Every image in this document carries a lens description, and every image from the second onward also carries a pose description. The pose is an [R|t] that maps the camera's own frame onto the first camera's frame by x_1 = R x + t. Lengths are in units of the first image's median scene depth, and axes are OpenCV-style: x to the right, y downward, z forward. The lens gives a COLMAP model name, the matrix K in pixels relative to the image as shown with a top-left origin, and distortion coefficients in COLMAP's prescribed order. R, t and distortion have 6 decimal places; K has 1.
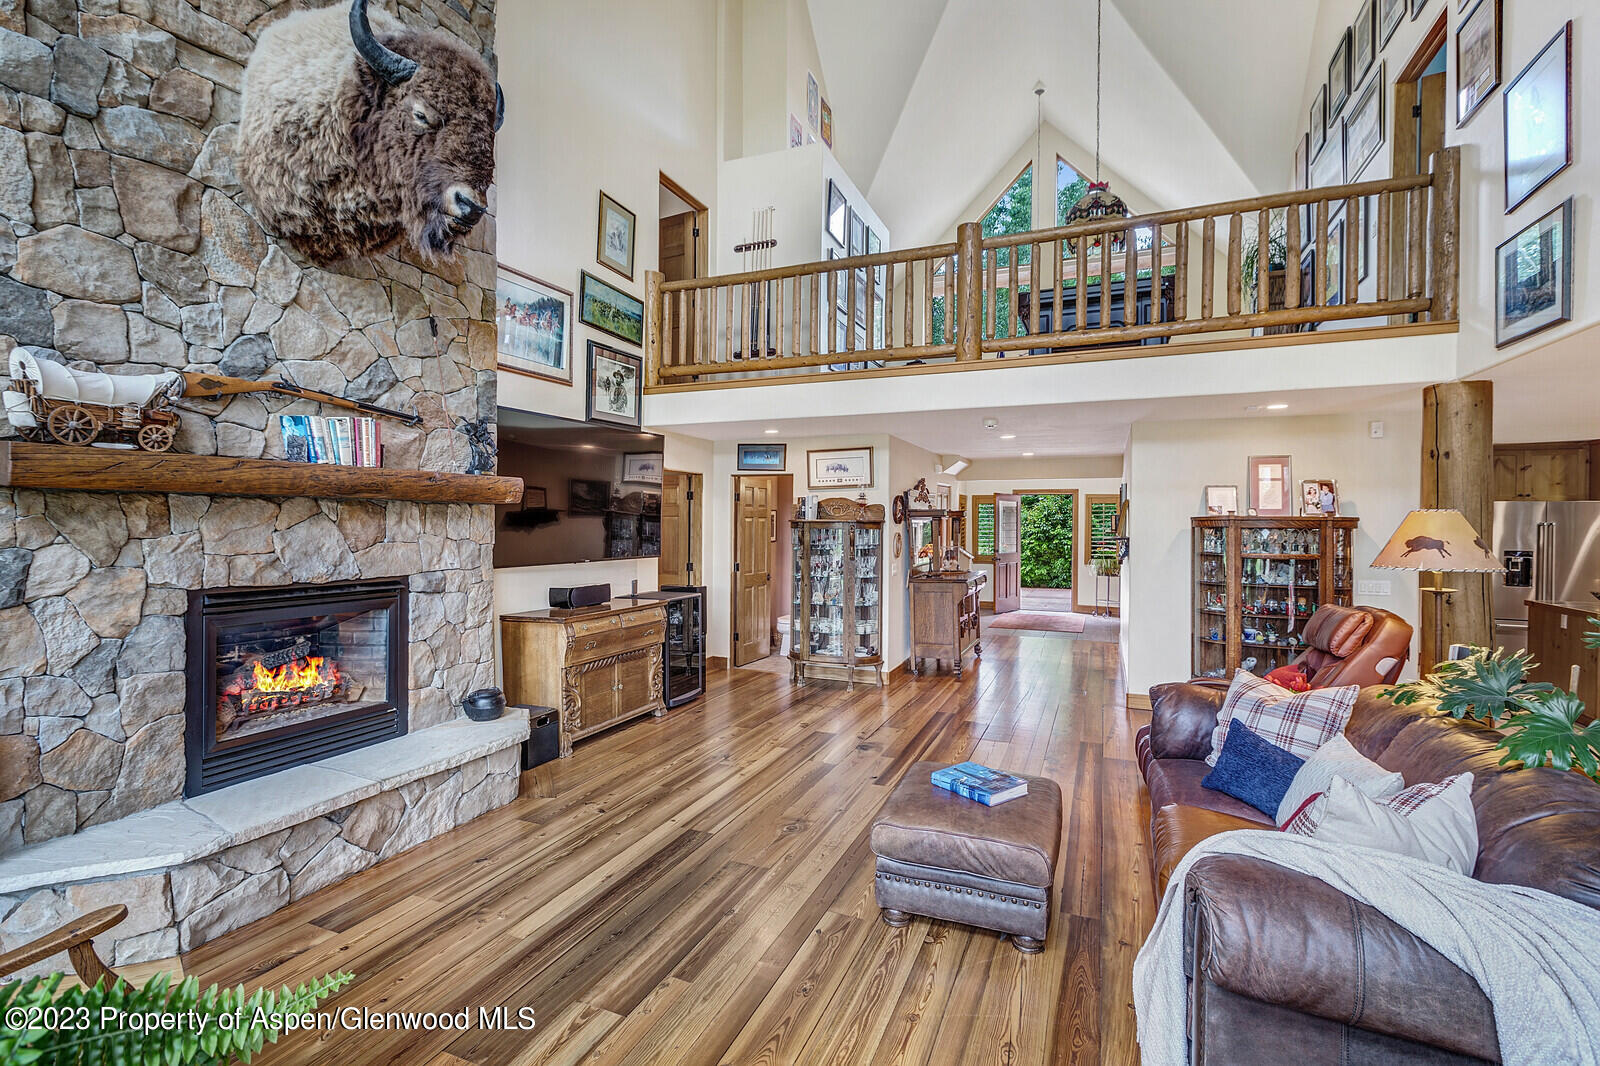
lens RADIAL K [[724.9, 0, 801.6], [0, 724.9, 523.6], [0, 0, 1]] dist [-0.001466, -0.000037]
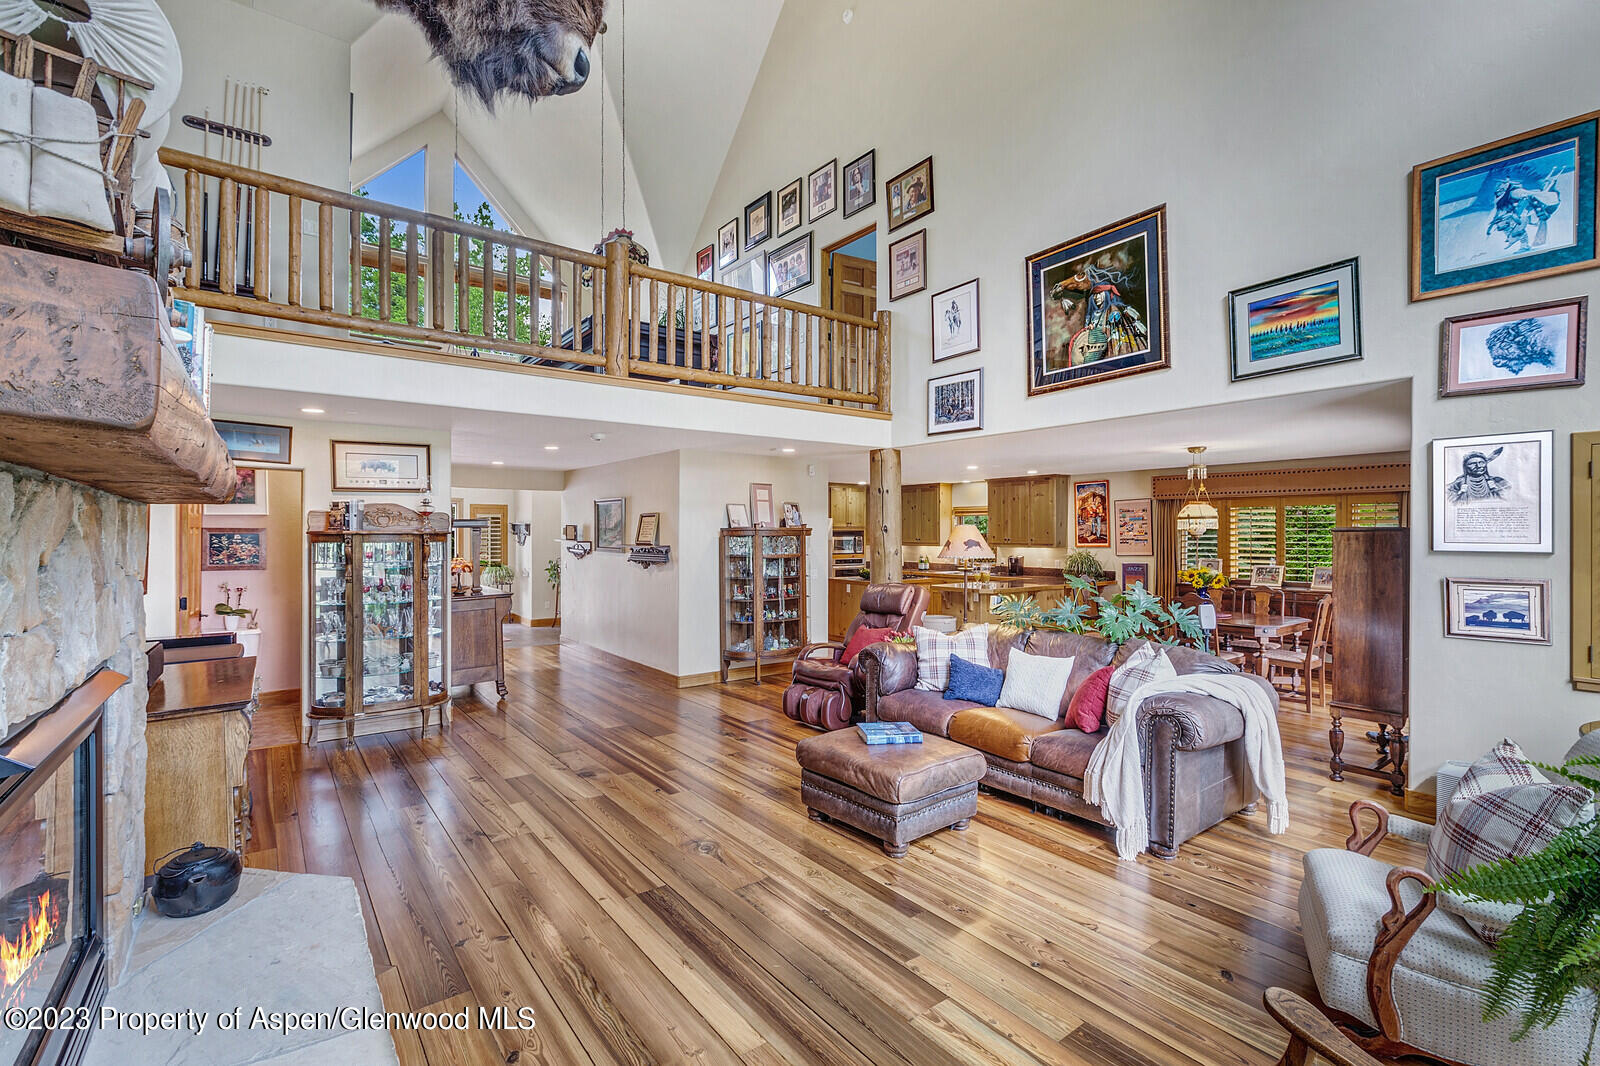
lens RADIAL K [[714.5, 0, 800.0], [0, 714.5, 533.0], [0, 0, 1]] dist [-0.000249, -0.000165]
pose [[0.500153, -0.007072, 0.865908, -0.669885], [0.005680, 0.999972, 0.004886, -0.007724], [-0.865918, 0.002475, 0.500179, 0.349016]]
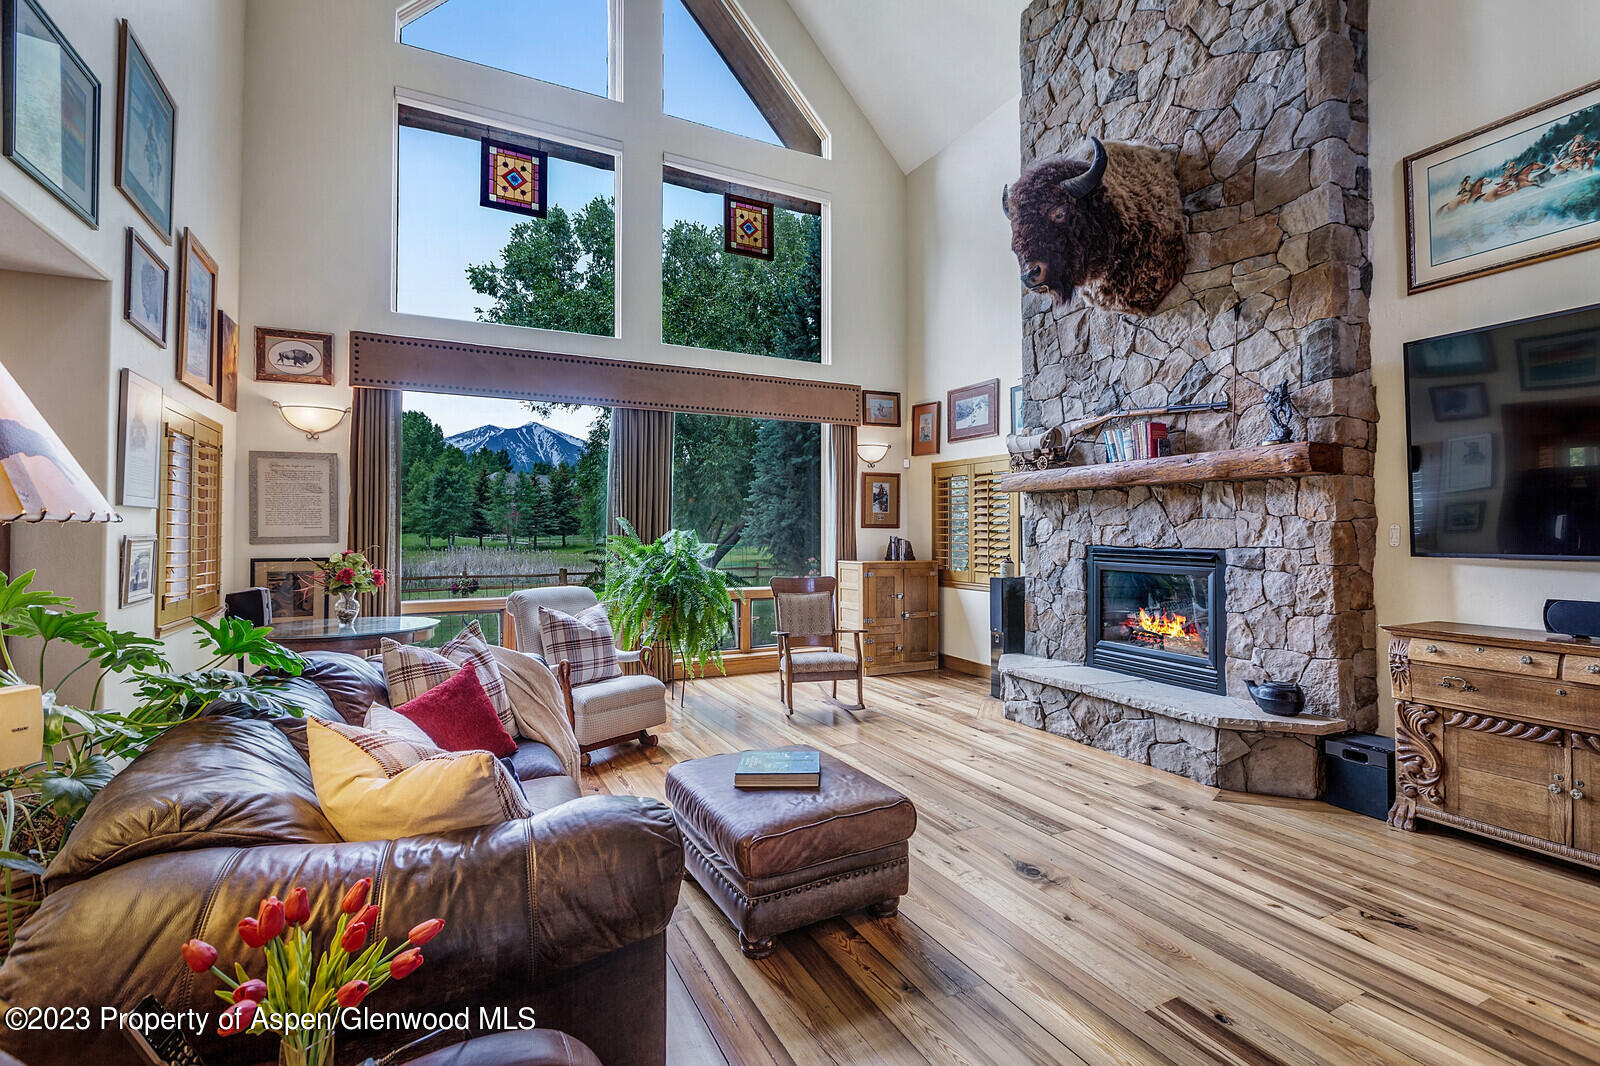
lens RADIAL K [[729.2, 0, 801.6], [0, 729.2, 515.9], [0, 0, 1]] dist [0.002424, -0.003148]
pose [[-0.647982, -0.021296, -0.761358, 0.649133], [-0.005305, 0.999711, -0.023448, 0.046822], [0.761637, -0.011154, -0.647908, 1.134196]]
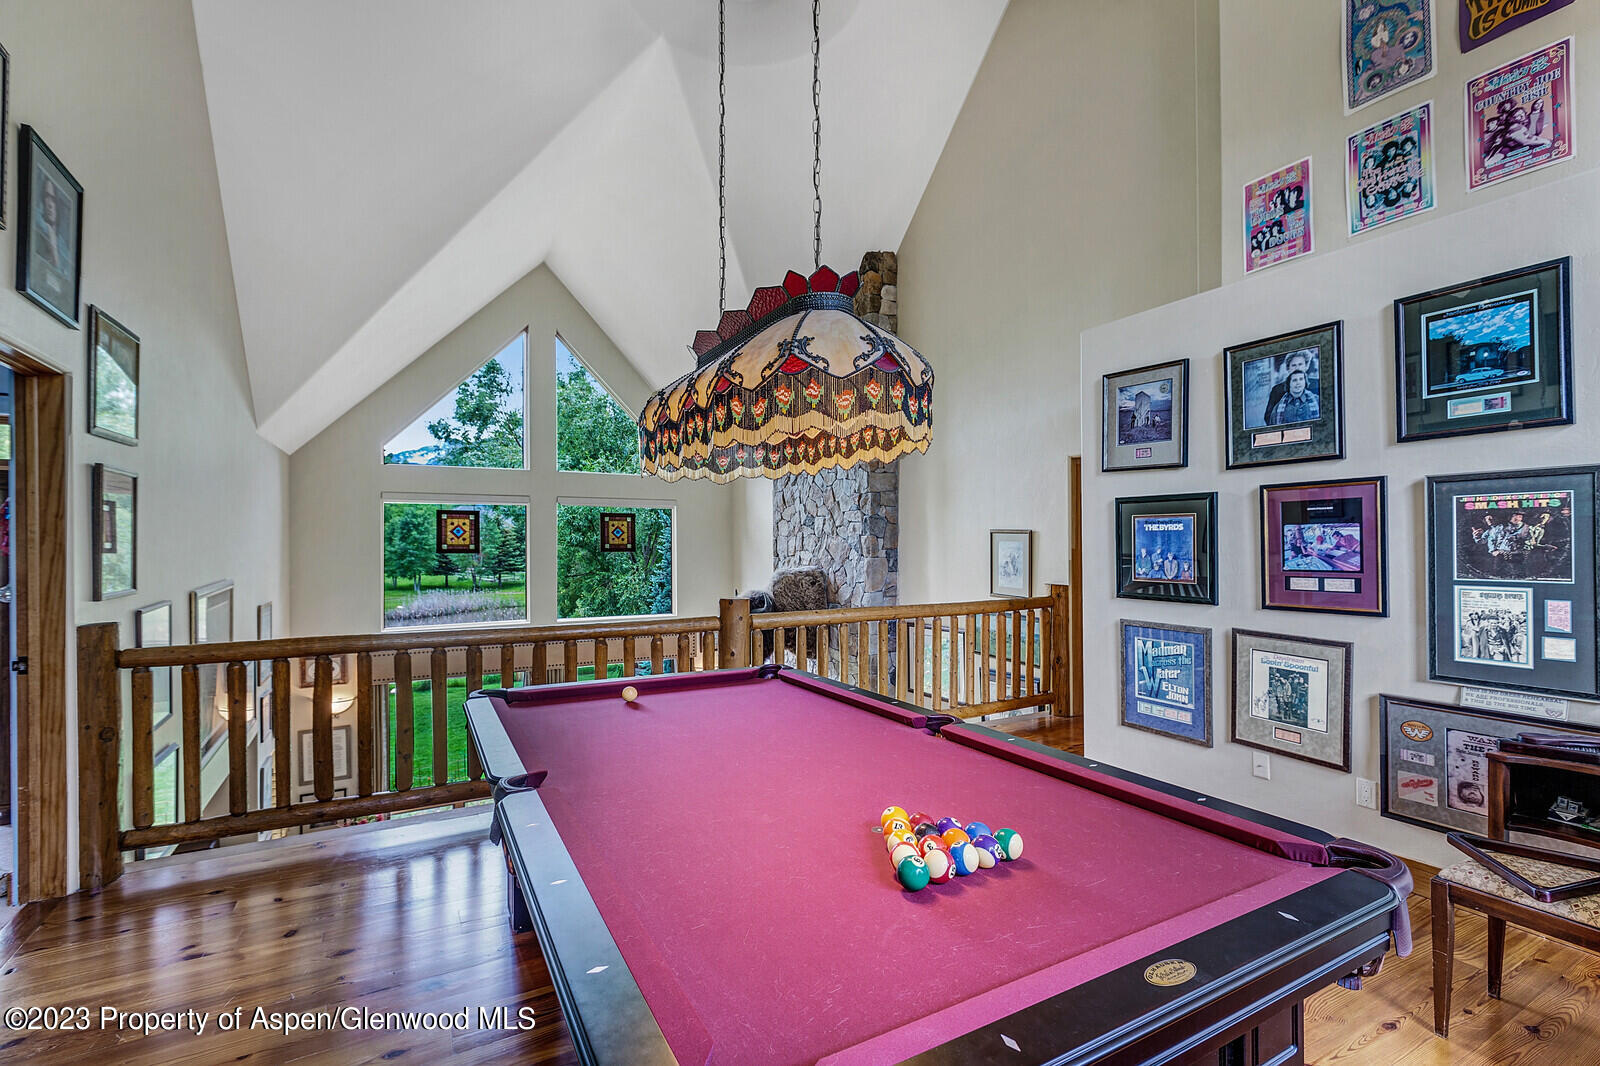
lens RADIAL K [[731.2, 0, 800.0], [0, 731.2, 533.0], [0, 0, 1]] dist [-0.000637, -0.000087]
pose [[-0.620723, -0.007082, -0.783998, 1.063279], [0.000051, 0.999959, -0.009073, -0.627981], [0.784030, -0.005672, -0.620697, 2.034677]]
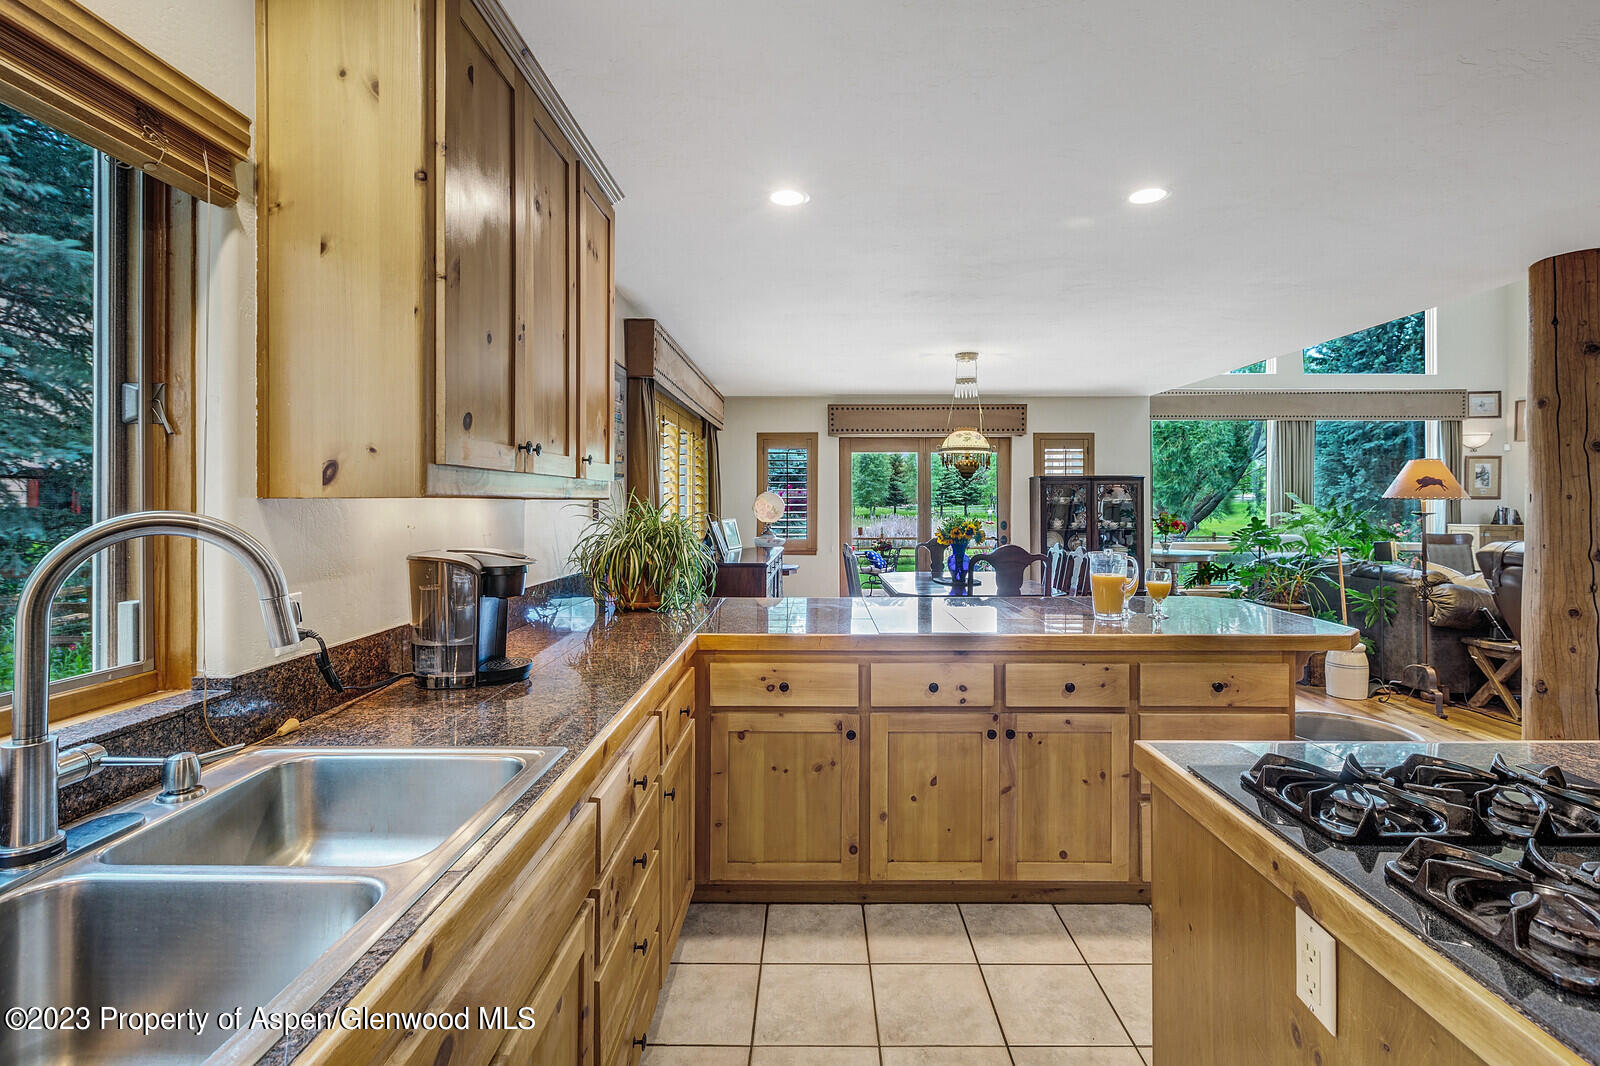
lens RADIAL K [[738.6, 0, 804.8], [0, 738.6, 501.3], [0, 0, 1]] dist [-0.000706, -0.000121]
pose [[-0.925165, -0.007053, -0.379499, 1.985298], [-0.007650, 0.999971, 0.000067, 0.055156], [0.379488, 0.002965, -0.925192, 1.444463]]
